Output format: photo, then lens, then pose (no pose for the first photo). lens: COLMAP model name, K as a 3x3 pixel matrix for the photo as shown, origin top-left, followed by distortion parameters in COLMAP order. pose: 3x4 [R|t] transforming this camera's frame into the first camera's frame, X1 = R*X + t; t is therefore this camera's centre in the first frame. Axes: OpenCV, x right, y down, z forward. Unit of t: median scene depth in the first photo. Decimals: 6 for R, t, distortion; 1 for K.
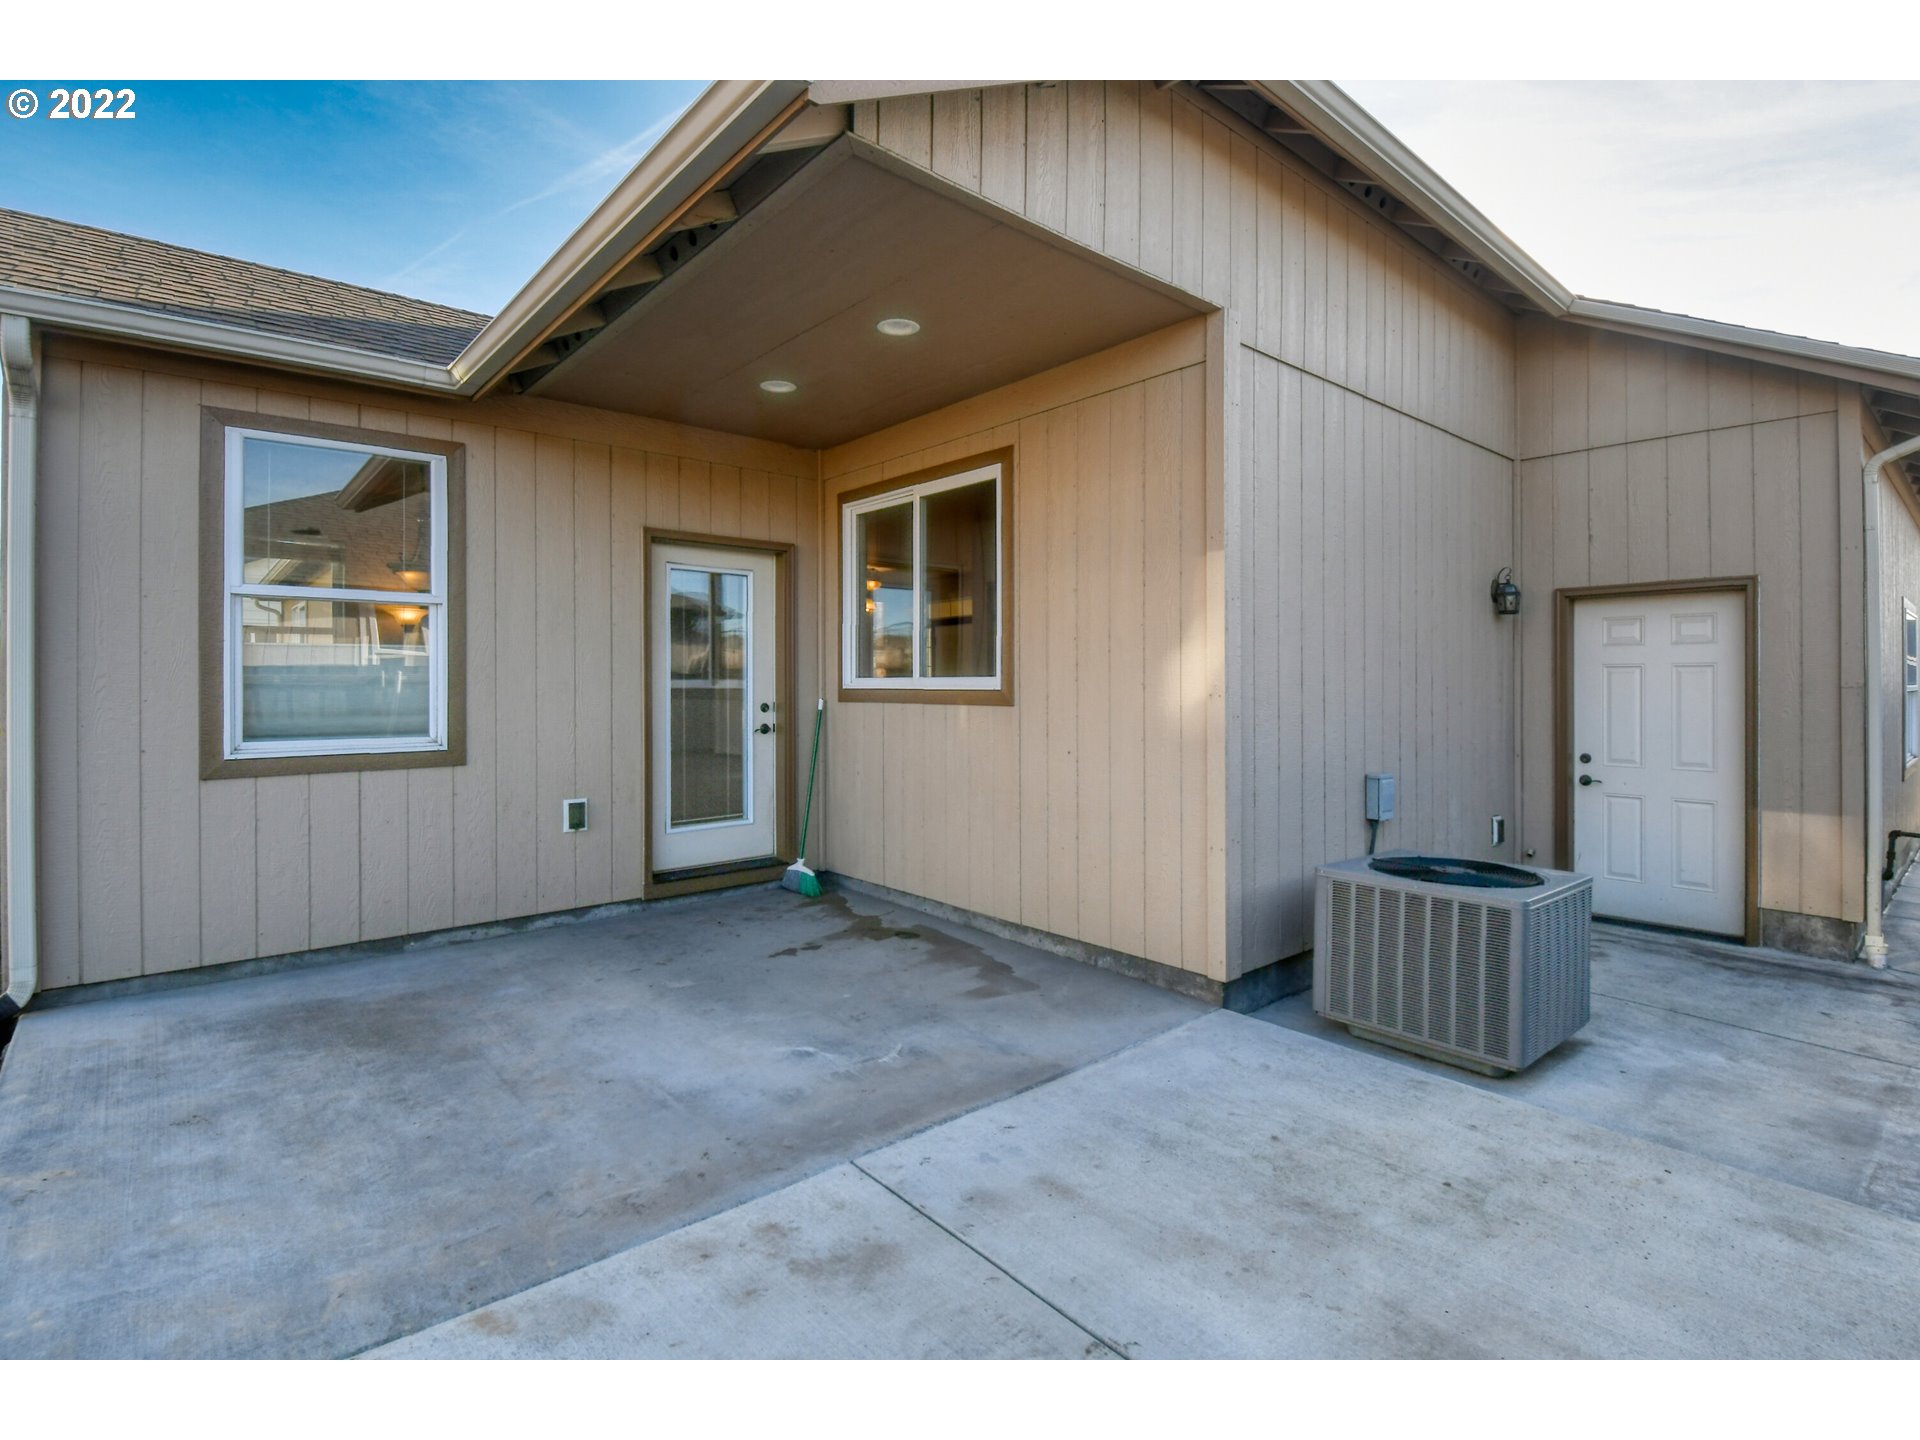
lens RADIAL K [[921.0, 0, 980.9], [0, 921.0, 686.2], [0, 0, 1]] dist [-0.006293, -0.008172]
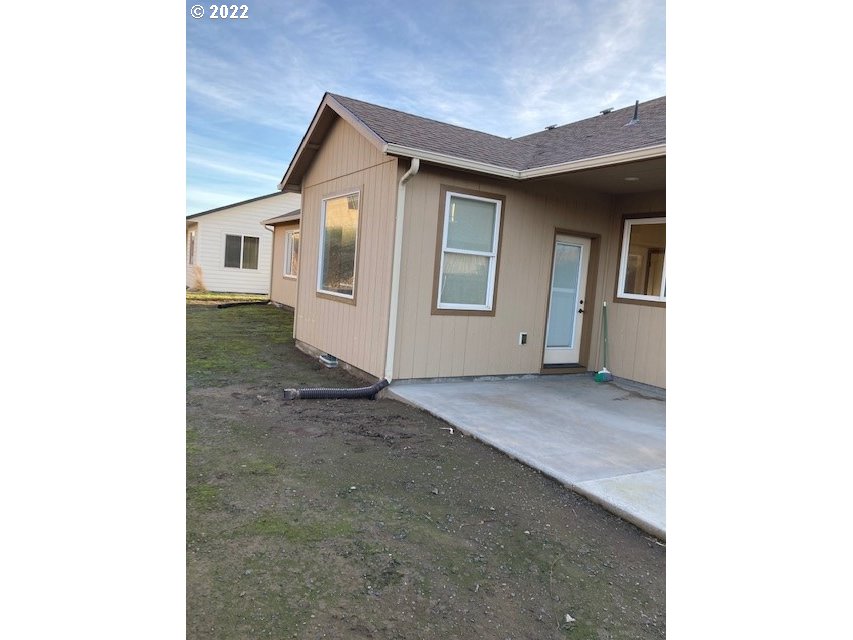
lens RADIAL K [[523.2, 0, 420.0], [0, 523.2, 306.4], [0, 0, 1]] dist [0.013304, -0.020409]
pose [[0.979268, 0.090614, -0.181171, -0.542996], [-0.081395, 0.995010, 0.057702, -0.014344], [0.185496, -0.041760, 0.981757, -0.586185]]
